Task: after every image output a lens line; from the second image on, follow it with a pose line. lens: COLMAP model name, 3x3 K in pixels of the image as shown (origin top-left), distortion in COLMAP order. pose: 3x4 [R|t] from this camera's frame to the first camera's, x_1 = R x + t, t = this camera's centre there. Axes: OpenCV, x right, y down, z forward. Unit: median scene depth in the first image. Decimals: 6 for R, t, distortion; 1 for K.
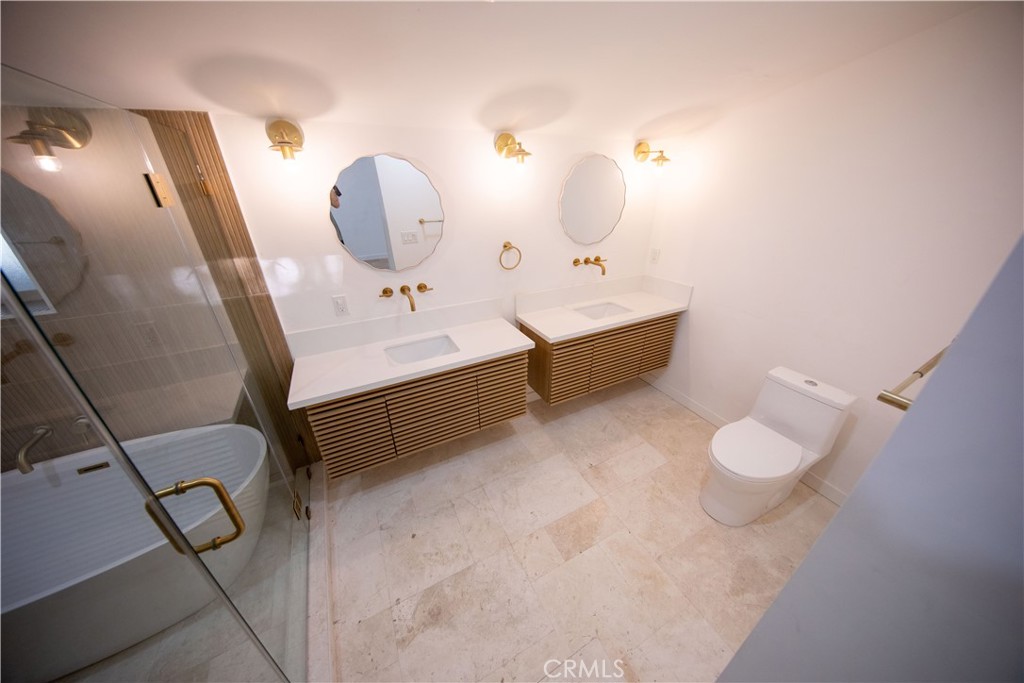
lens RADIAL K [[323.5, 0, 511.0], [0, 323.5, 340.6], [0, 0, 1]] dist [-0.006804, -0.000508]
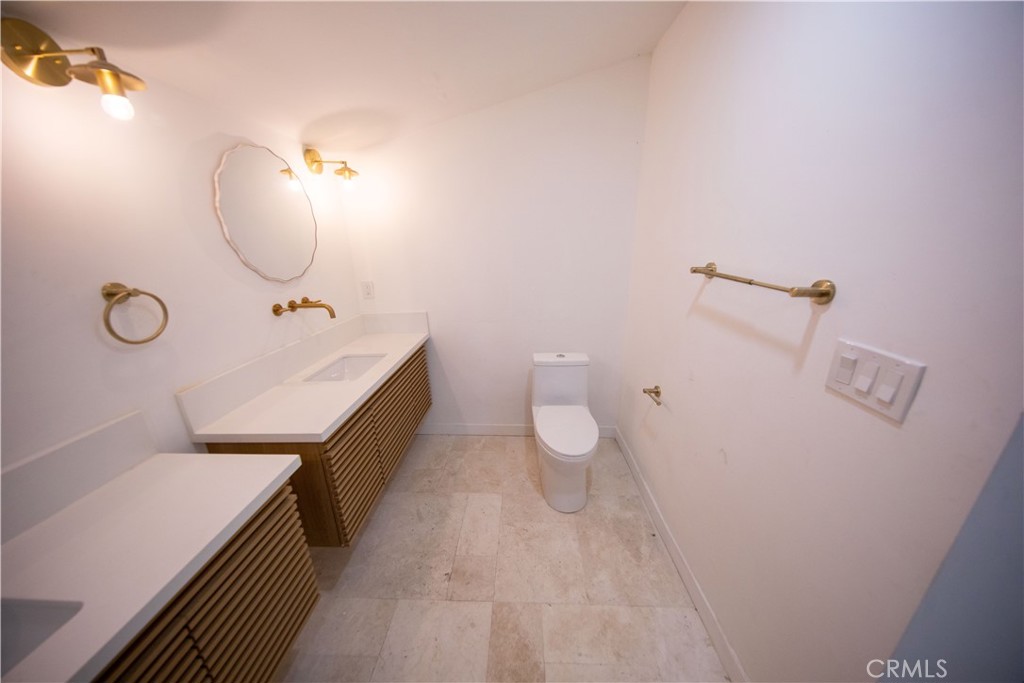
lens RADIAL K [[323.5, 0, 516.9], [0, 323.5, 337.4], [0, 0, 1]] dist [-0.006804, -0.000508]
pose [[0.484782, -0.254608, 0.836756, -0.123029], [0.400678, 0.915049, 0.046294, -0.044113], [-0.777460, 0.312827, 0.545615, 0.369410]]
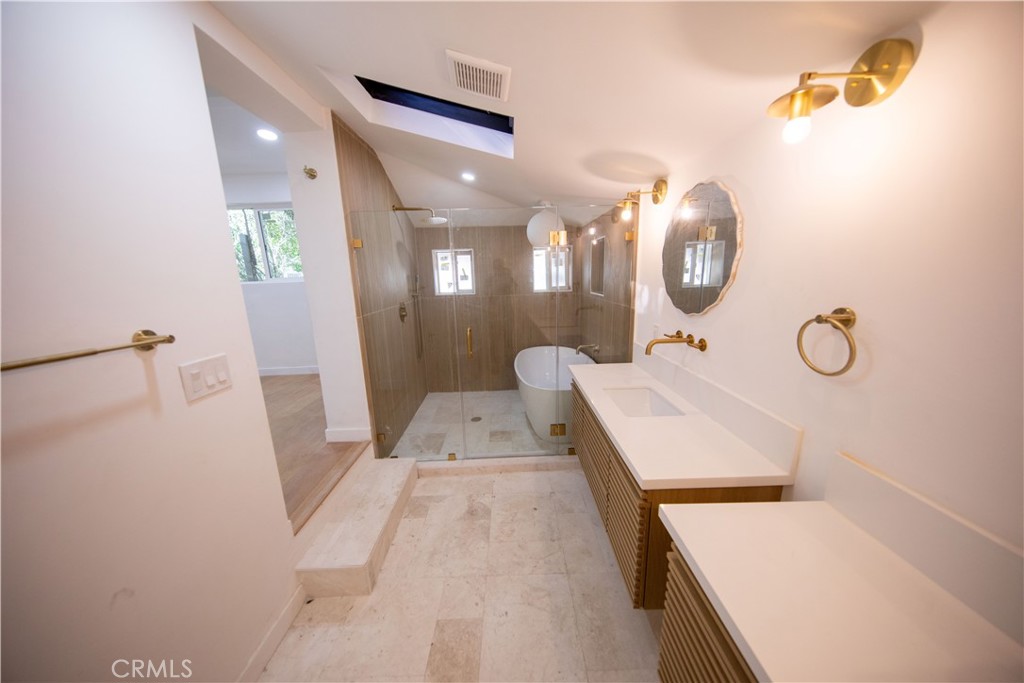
lens RADIAL K [[323.5, 0, 509.4], [0, 323.5, 336.9], [0, 0, 1]] dist [-0.006804, -0.000508]
pose [[-0.460332, 0.191154, -0.866923, 0.520851], [-0.366435, 0.848555, 0.381679, -0.276628], [0.808591, 0.493370, -0.320571, 0.805916]]
